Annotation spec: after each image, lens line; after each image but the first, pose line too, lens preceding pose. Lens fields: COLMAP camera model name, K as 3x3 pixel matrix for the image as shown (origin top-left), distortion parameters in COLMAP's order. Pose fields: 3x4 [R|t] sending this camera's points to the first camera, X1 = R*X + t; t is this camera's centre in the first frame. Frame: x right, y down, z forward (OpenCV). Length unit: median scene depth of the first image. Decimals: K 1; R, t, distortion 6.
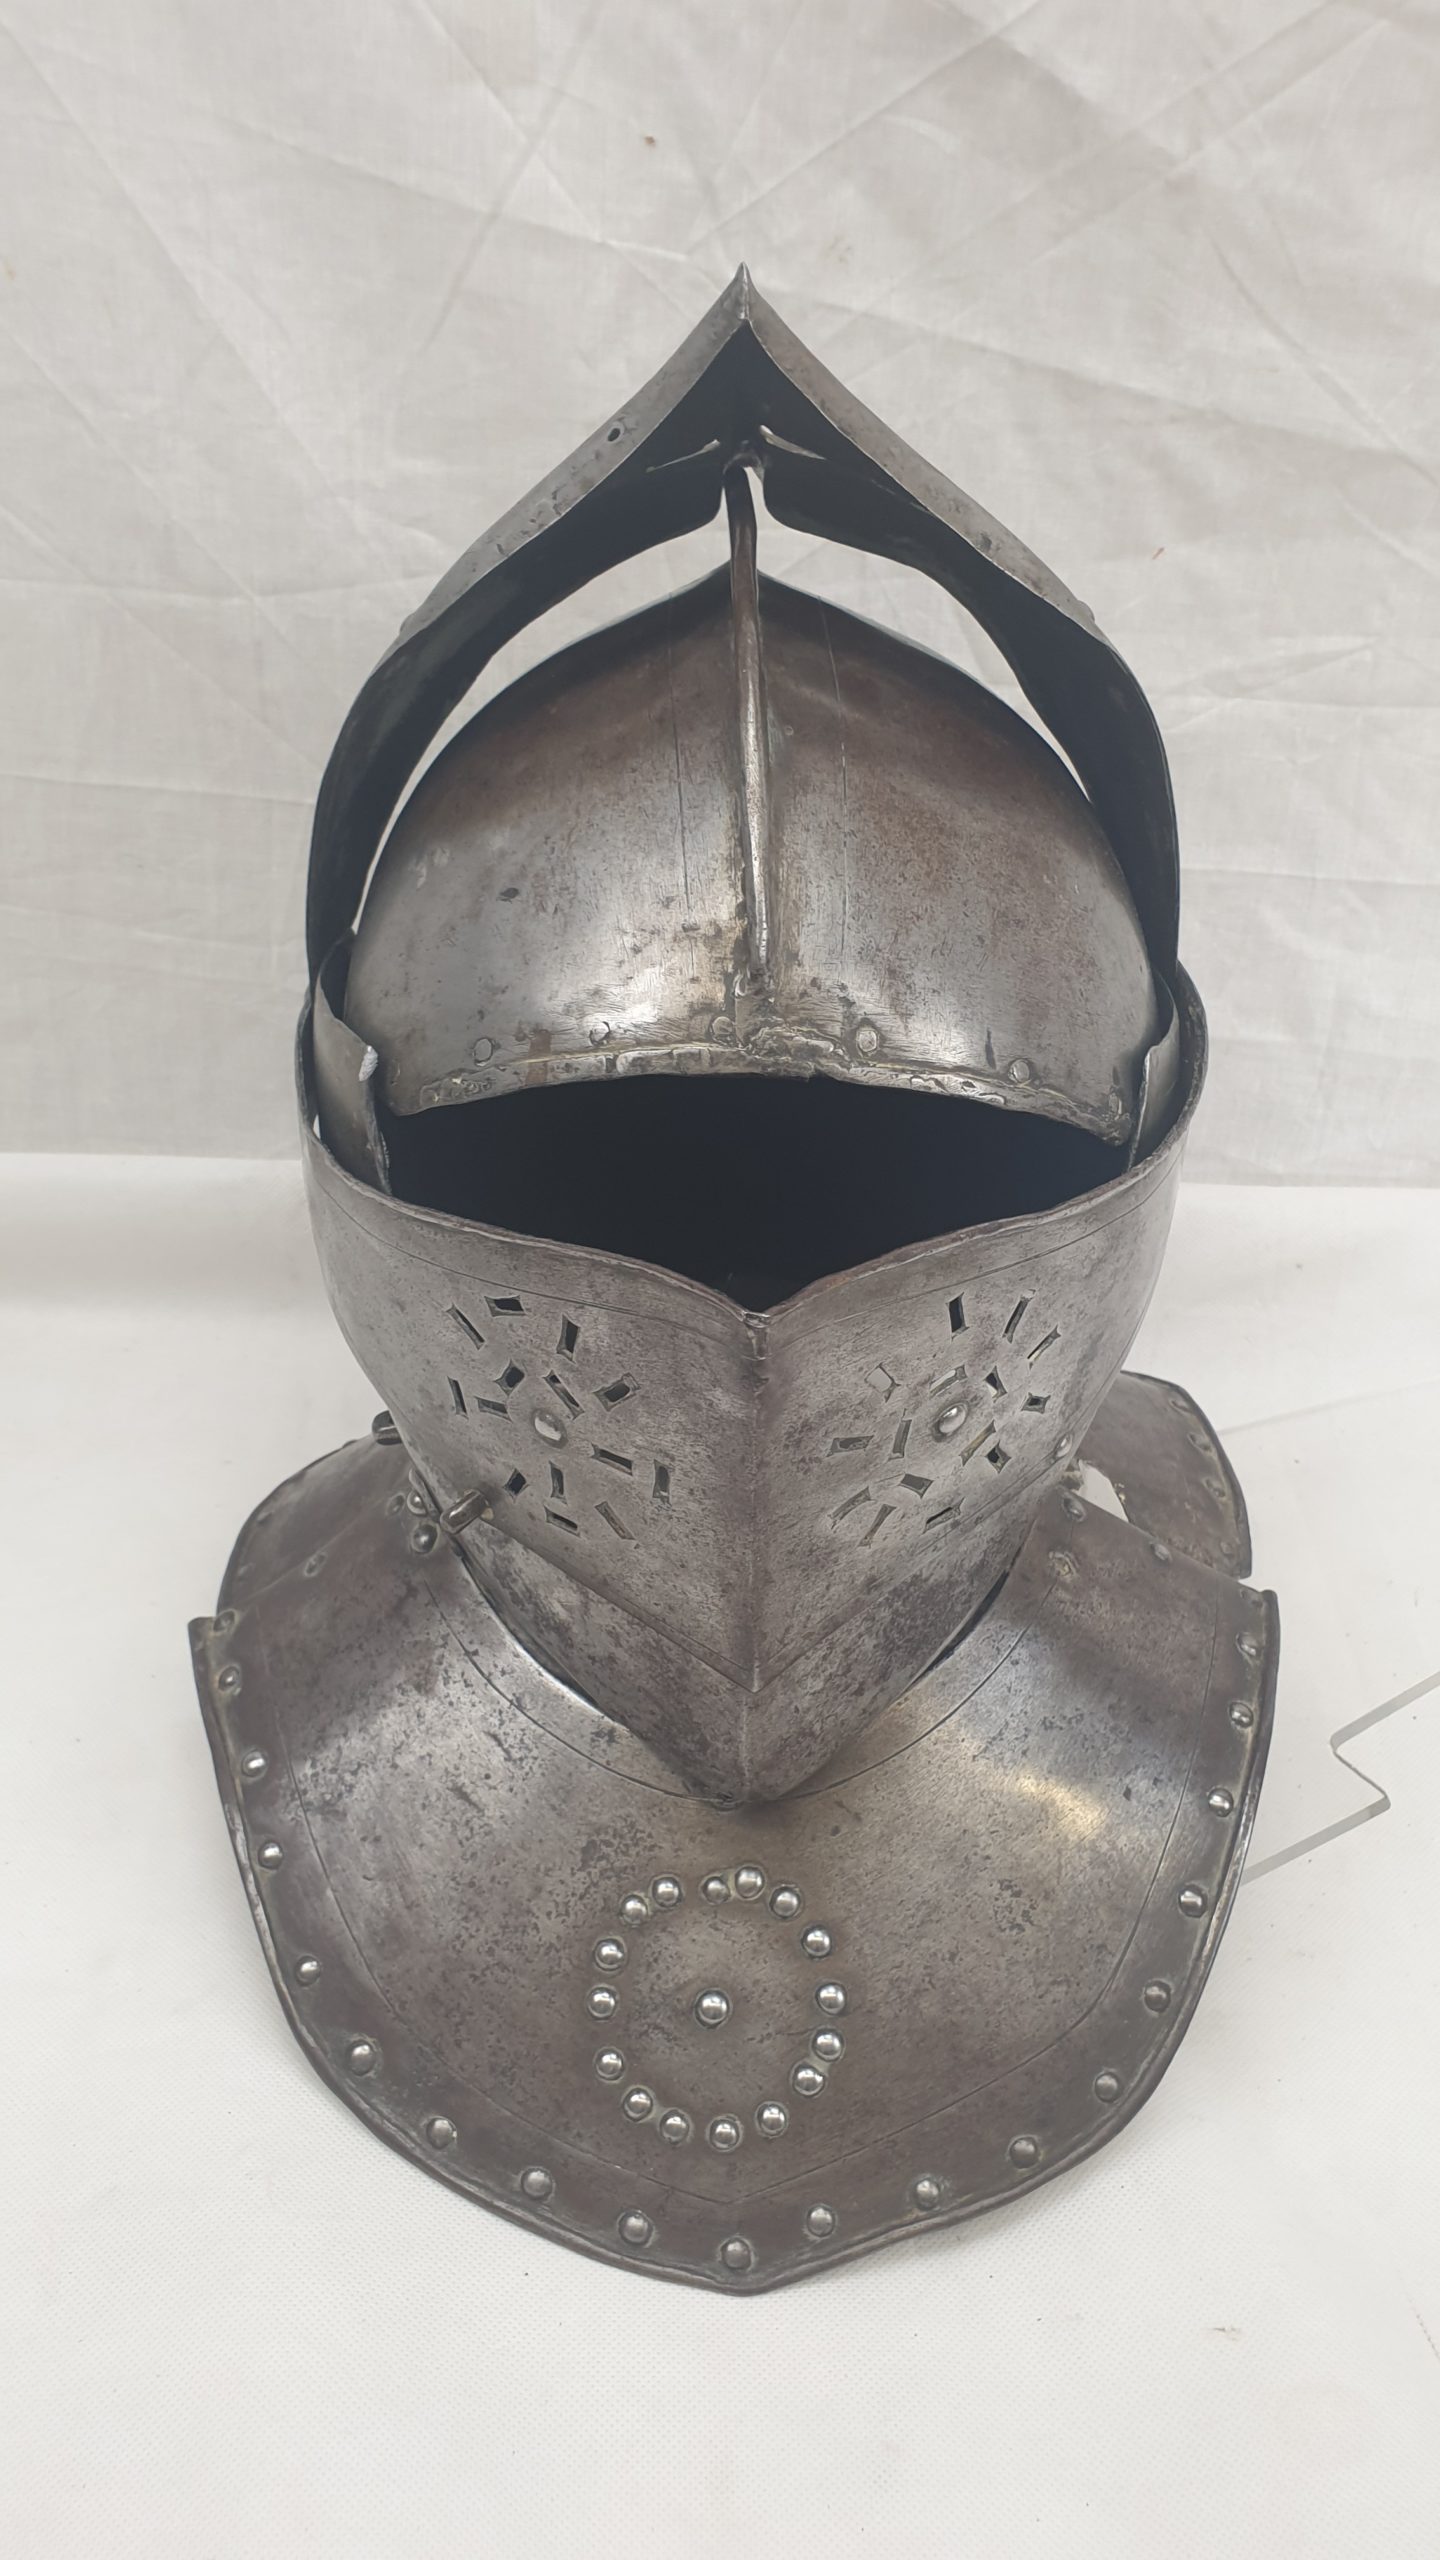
lens RADIAL K [[1893.8, 0, 720.0], [0, 1893.8, 1280.0], [0, 0, 1]] dist [-0.075604, 0.134719]
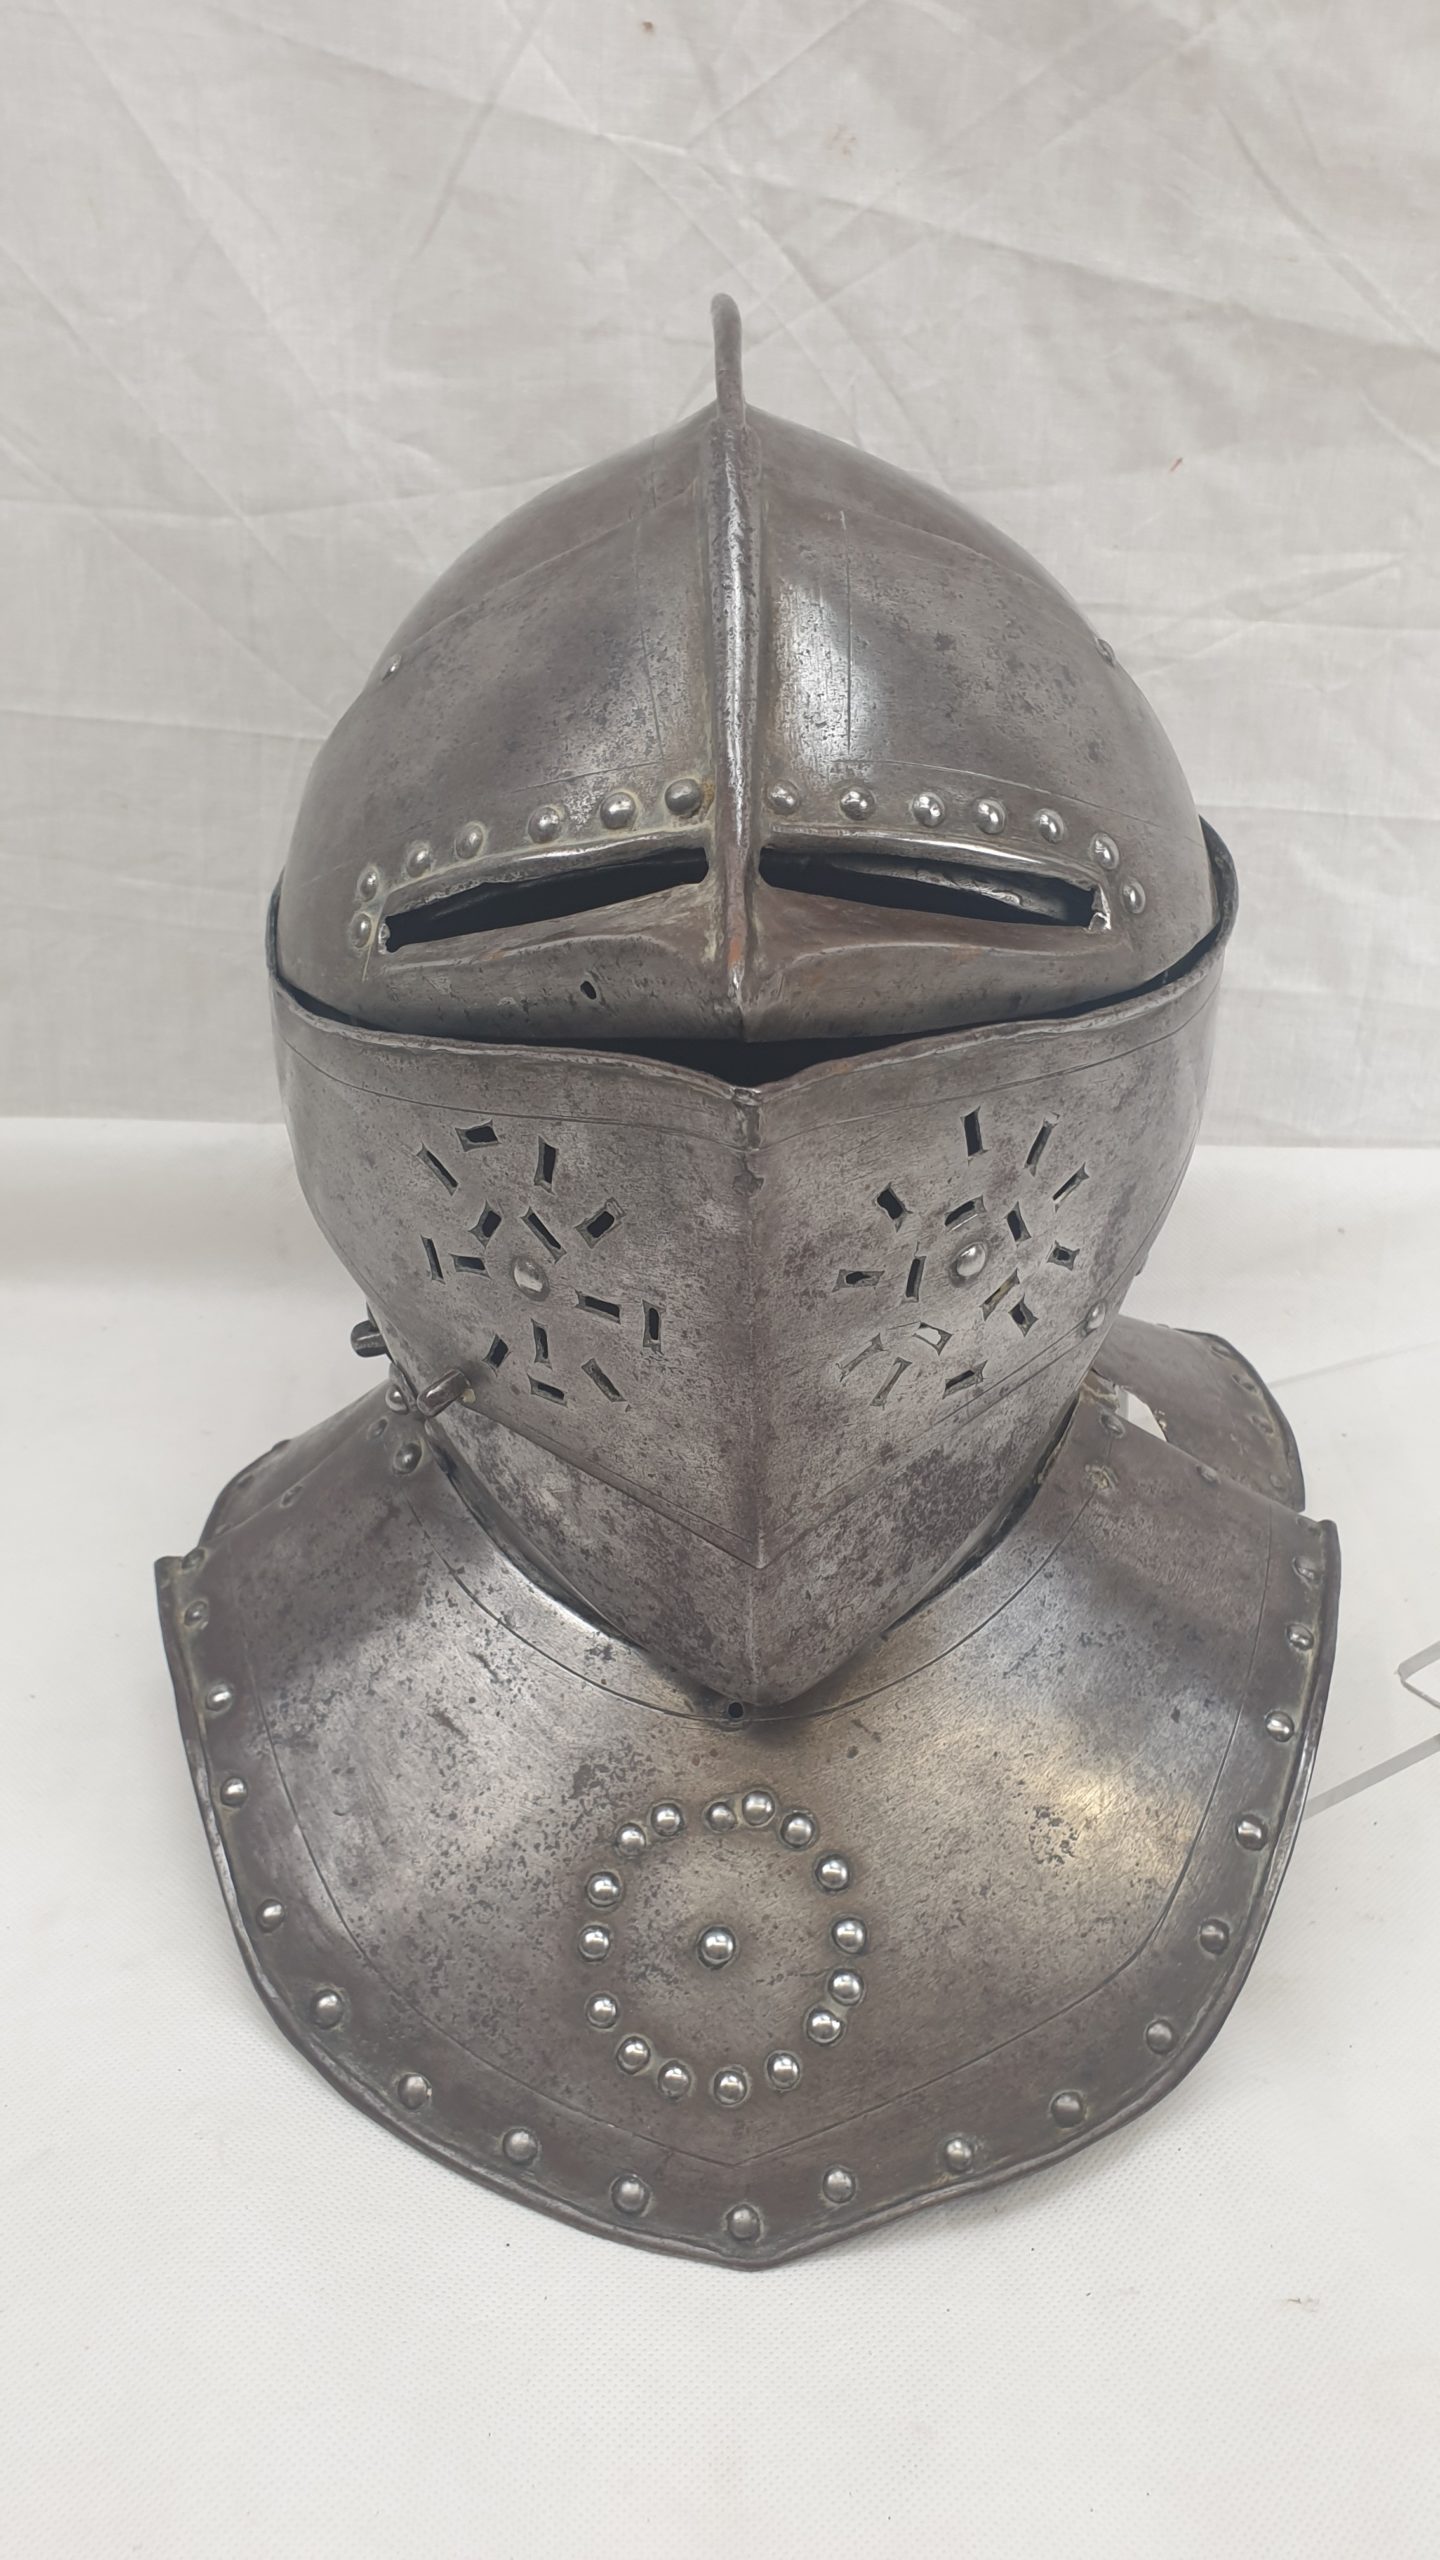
lens RADIAL K [[1887.5, 0, 731.0], [0, 1887.5, 1285.7], [0, 0, 1]] dist [-0.031246, 0.072519]
pose [[0.999953, -0.005820, -0.007765, 0.009787], [0.005250, 0.997434, -0.071396, 0.115873], [0.008161, 0.071351, 0.997418, 0.066388]]
